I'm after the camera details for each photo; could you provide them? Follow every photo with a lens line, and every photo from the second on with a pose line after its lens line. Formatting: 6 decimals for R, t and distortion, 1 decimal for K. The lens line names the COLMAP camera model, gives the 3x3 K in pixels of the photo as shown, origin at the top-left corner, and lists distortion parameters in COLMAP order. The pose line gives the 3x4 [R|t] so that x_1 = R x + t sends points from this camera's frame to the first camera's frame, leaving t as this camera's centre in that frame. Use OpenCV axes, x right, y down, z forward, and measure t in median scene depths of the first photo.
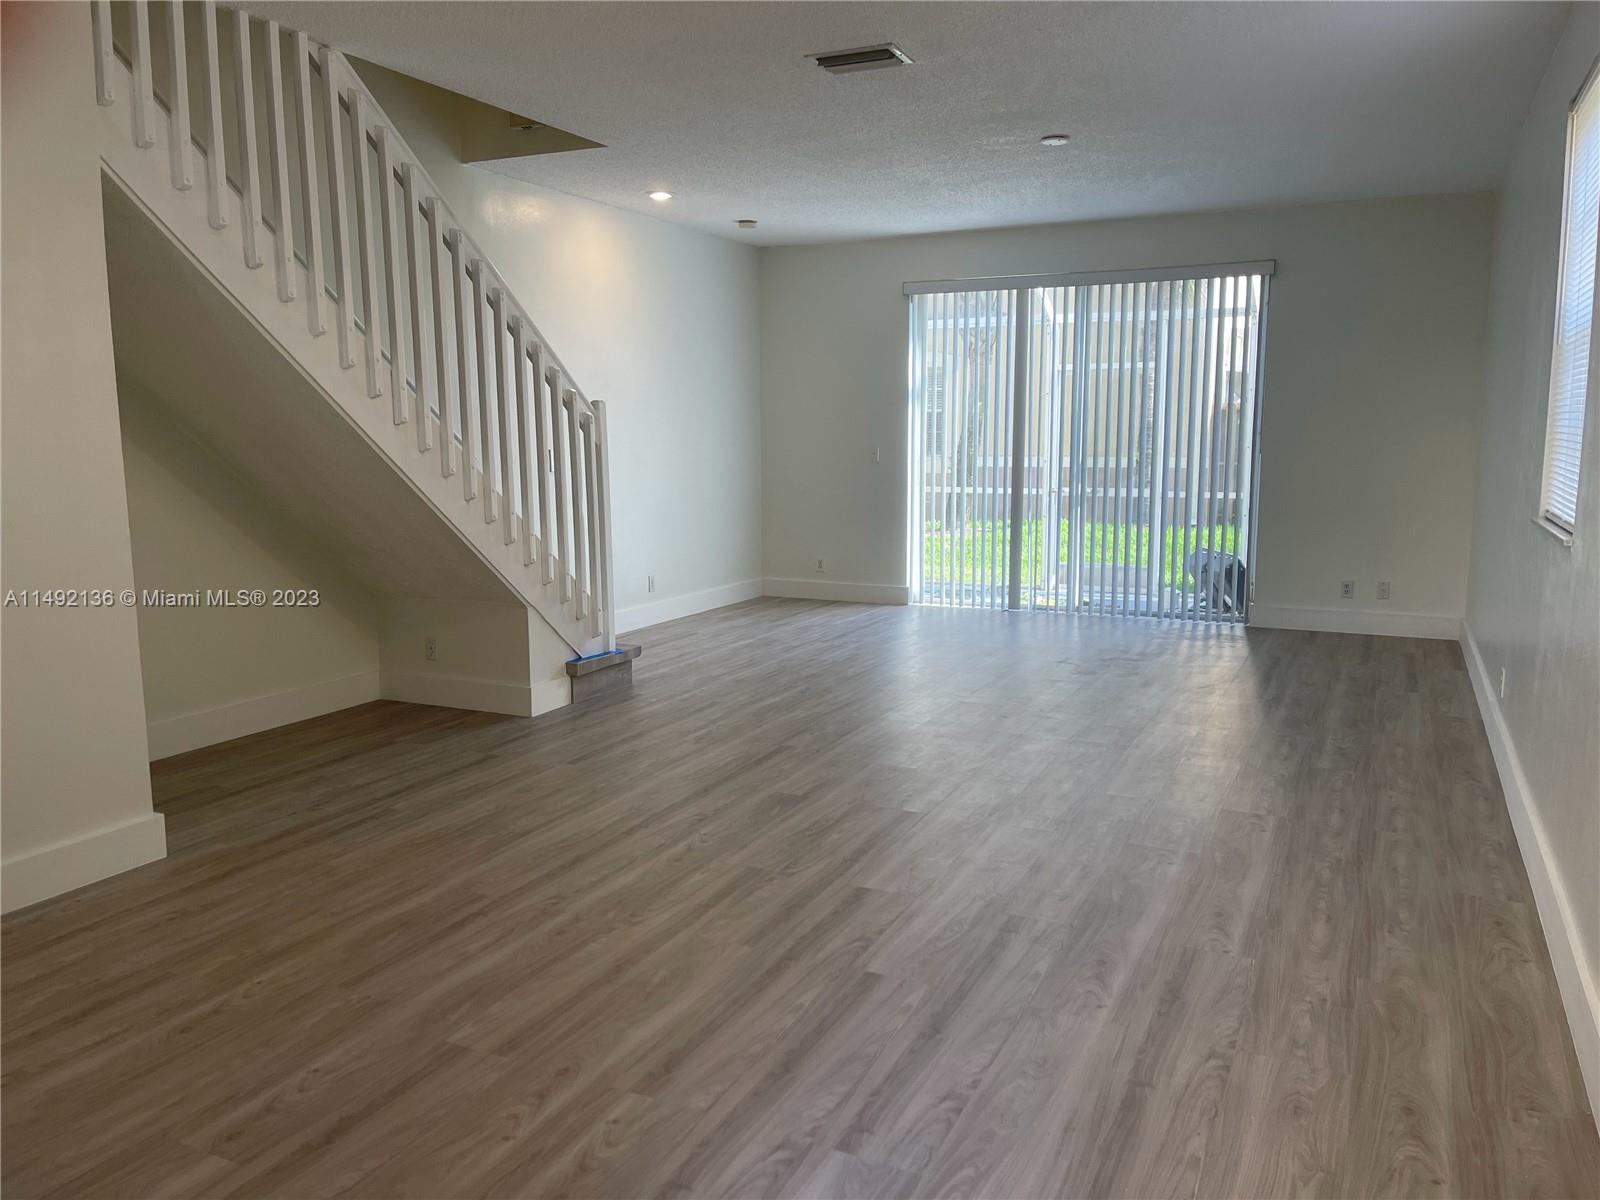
lens RADIAL K [[1217.9, 0, 805.7], [0, 1217.9, 596.7], [0, 0, 1]] dist [0.053278, -0.045885]
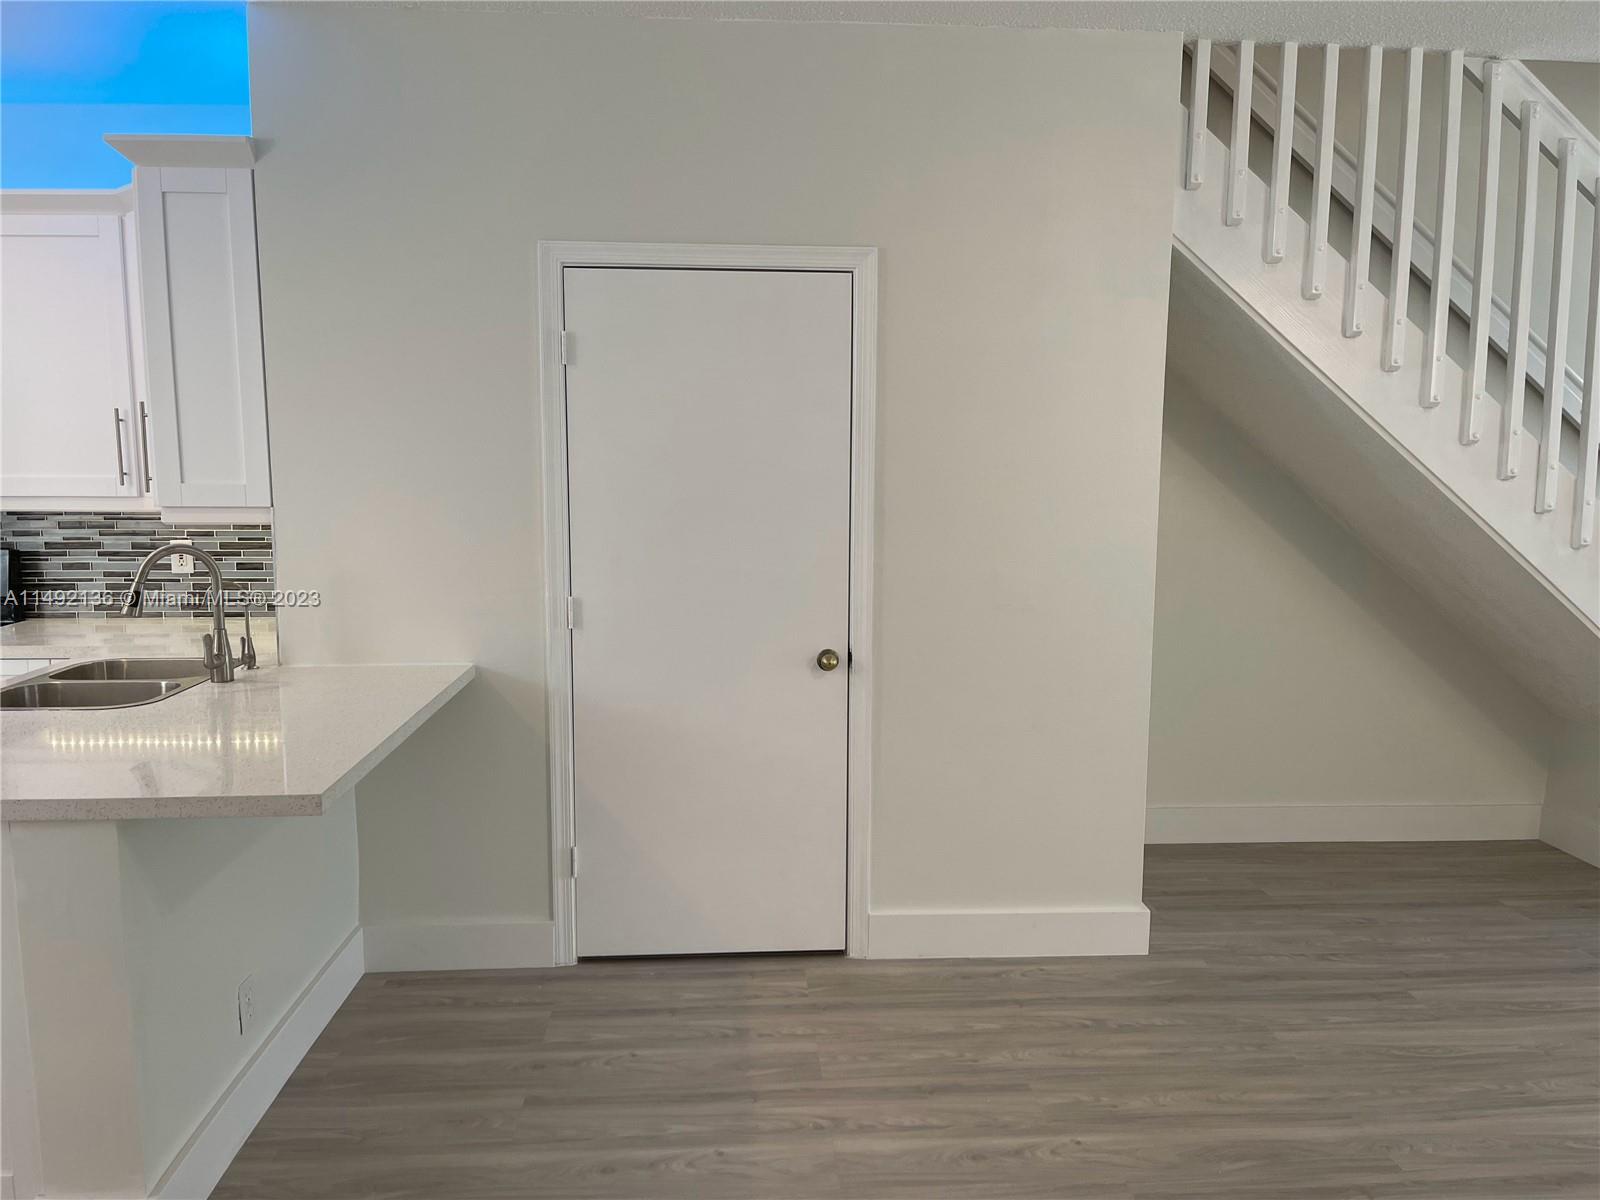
lens RADIAL K [[1217.9, 0, 798.6], [0, 1217.9, 602.3], [0, 0, 1]] dist [0.053278, -0.045885]
pose [[0.493449, 0.112161, -0.862513, 0.136713], [-0.131111, 0.989911, 0.053718, -0.073353], [0.859836, 0.086578, 0.503176, 0.230257]]
